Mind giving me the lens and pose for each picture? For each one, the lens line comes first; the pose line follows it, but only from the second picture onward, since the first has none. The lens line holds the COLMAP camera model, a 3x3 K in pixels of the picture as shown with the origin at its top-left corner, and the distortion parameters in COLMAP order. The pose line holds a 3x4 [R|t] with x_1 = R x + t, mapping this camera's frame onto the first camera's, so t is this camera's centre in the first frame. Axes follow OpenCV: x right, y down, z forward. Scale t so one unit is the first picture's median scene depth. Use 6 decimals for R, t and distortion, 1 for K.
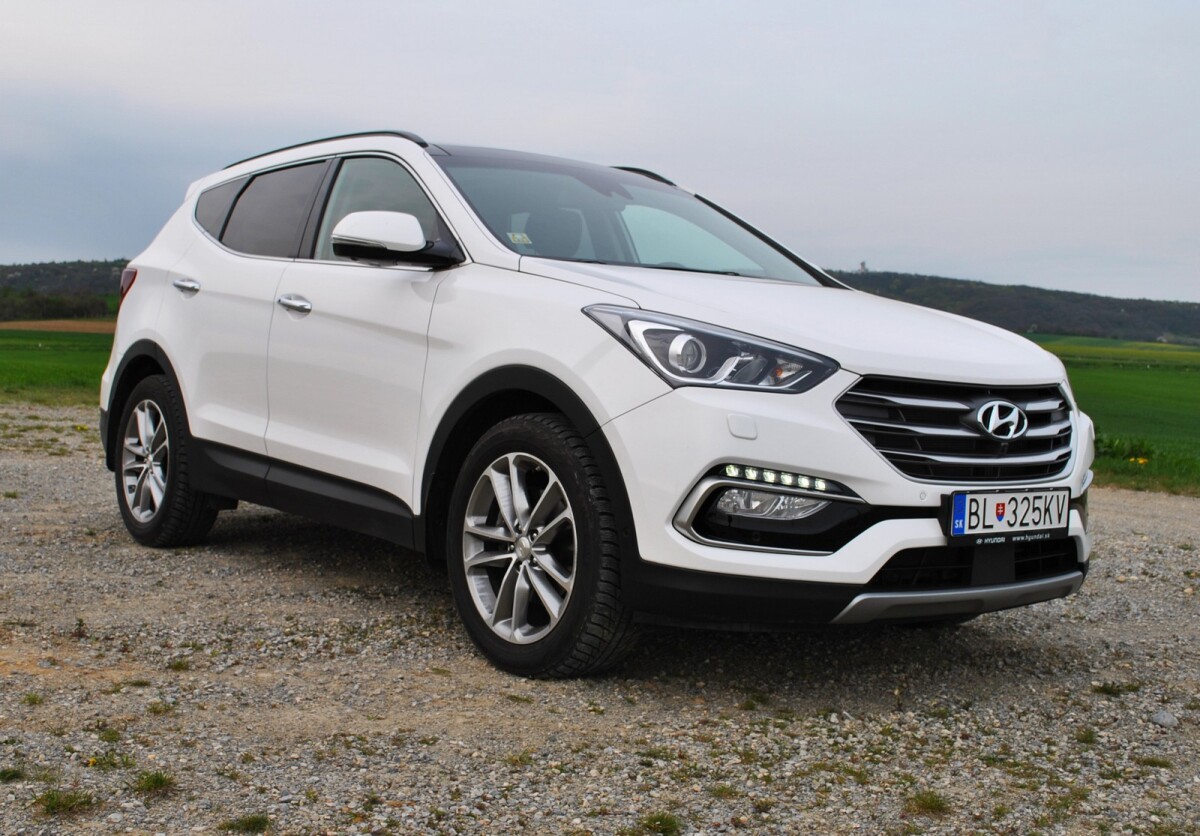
lens RADIAL K [[1421.0, 0, 597.8], [0, 1421.0, 395.5], [0, 0, 1]] dist [-0.046343, -0.018455]
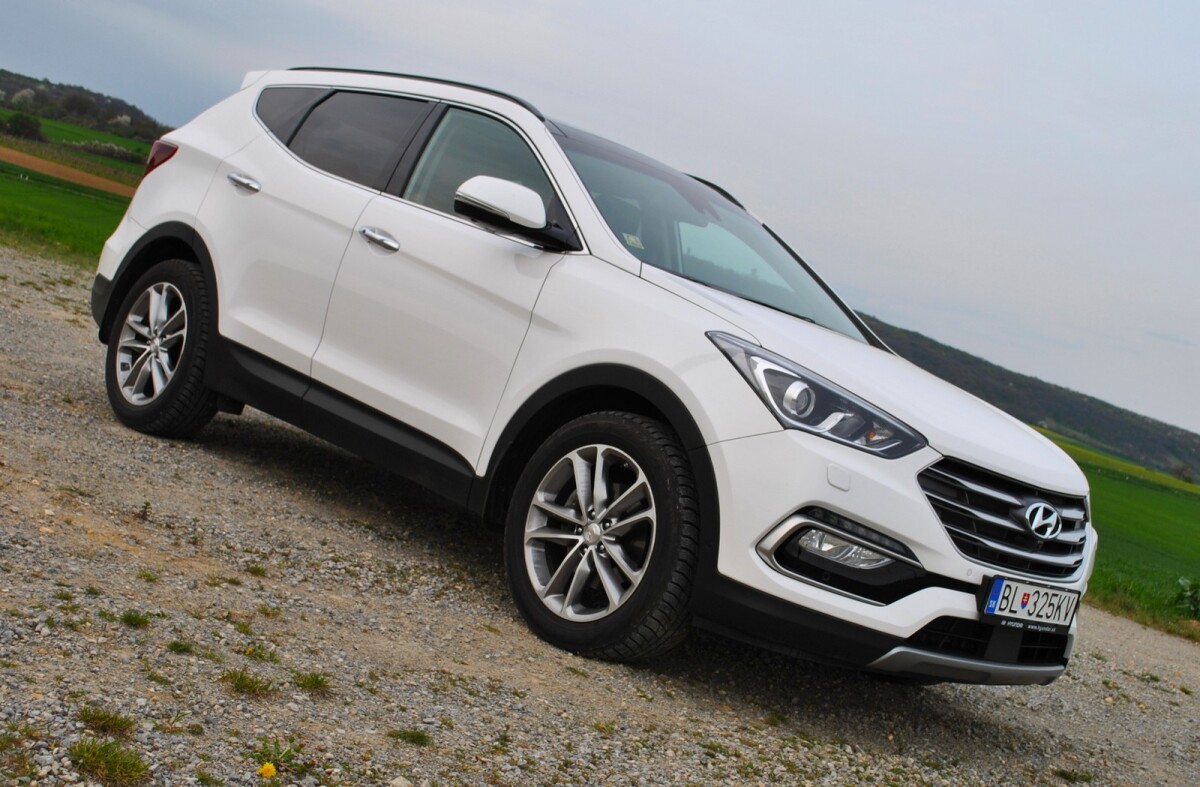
lens RADIAL K [[1571.1, 0, 638.7], [0, 1571.1, 397.1], [0, 0, 1]] dist [-0.032008, -0.024472]
pose [[0.962591, 0.236633, 0.131996, -0.206252], [-0.239623, 0.970841, 0.007017, -0.009423], [-0.126487, -0.038384, 0.991225, -0.179124]]
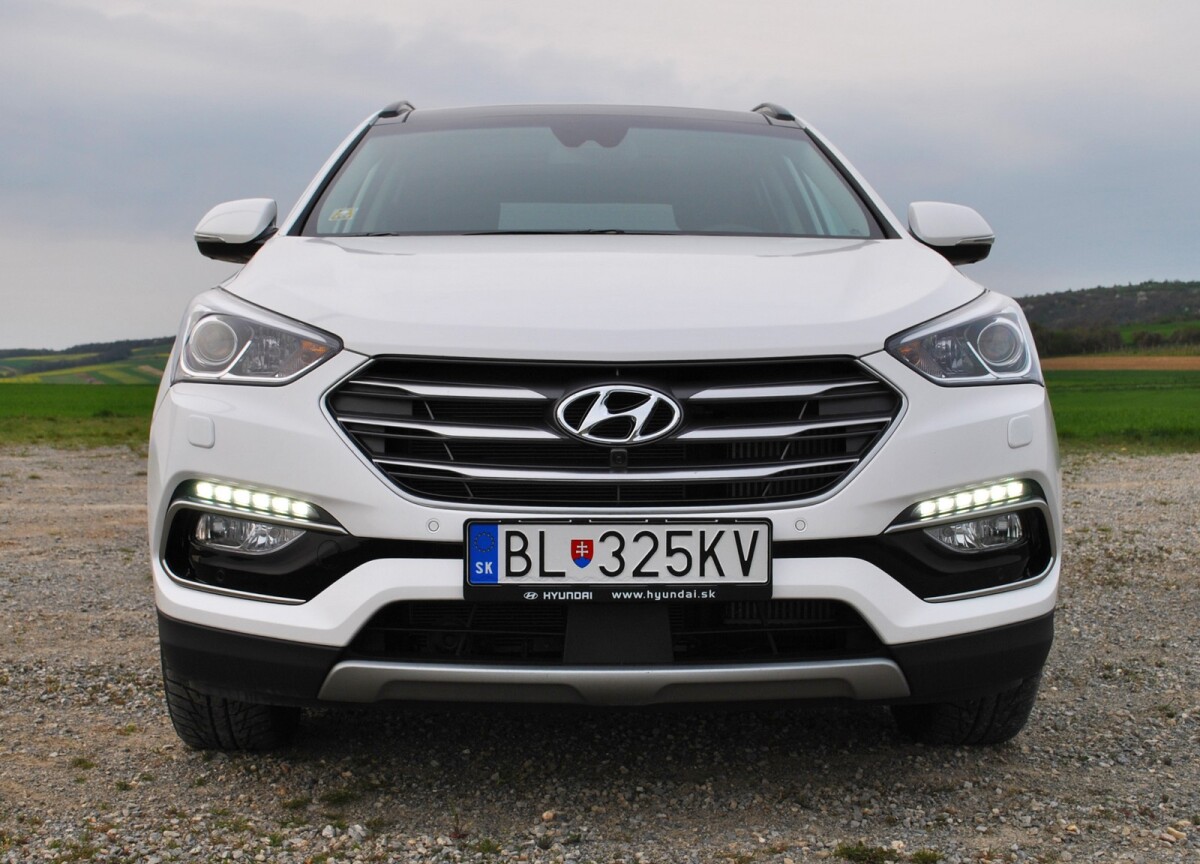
lens RADIAL K [[1682.2, 0, 600.0], [0, 1682.2, 432.0], [0, 0, 1]] dist [0.001930, -0.015854]
pose [[0.799393, -0.024341, -0.600315, 0.744690], [0.020416, 0.999702, -0.013348, 0.035673], [0.600461, -0.001586, 0.799652, 0.369435]]
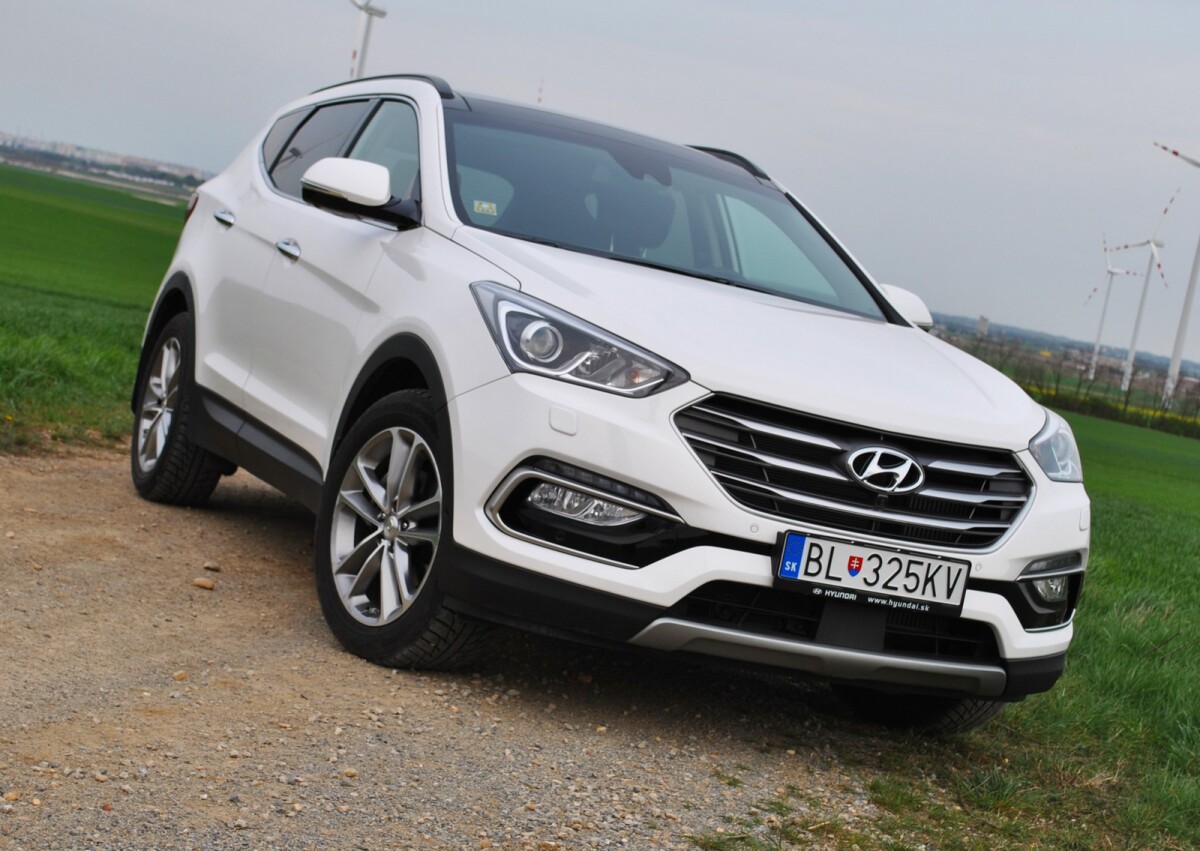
lens RADIAL K [[2113.4, 0, 600.0], [0, 2113.4, 425.5], [0, 0, 1]] dist [-0.001381, 0.005808]
pose [[0.955620, 0.159111, -0.247938, 0.440114], [-0.164375, 0.986398, -0.000535, 0.020076], [0.244481, 0.041266, 0.968776, -0.353948]]
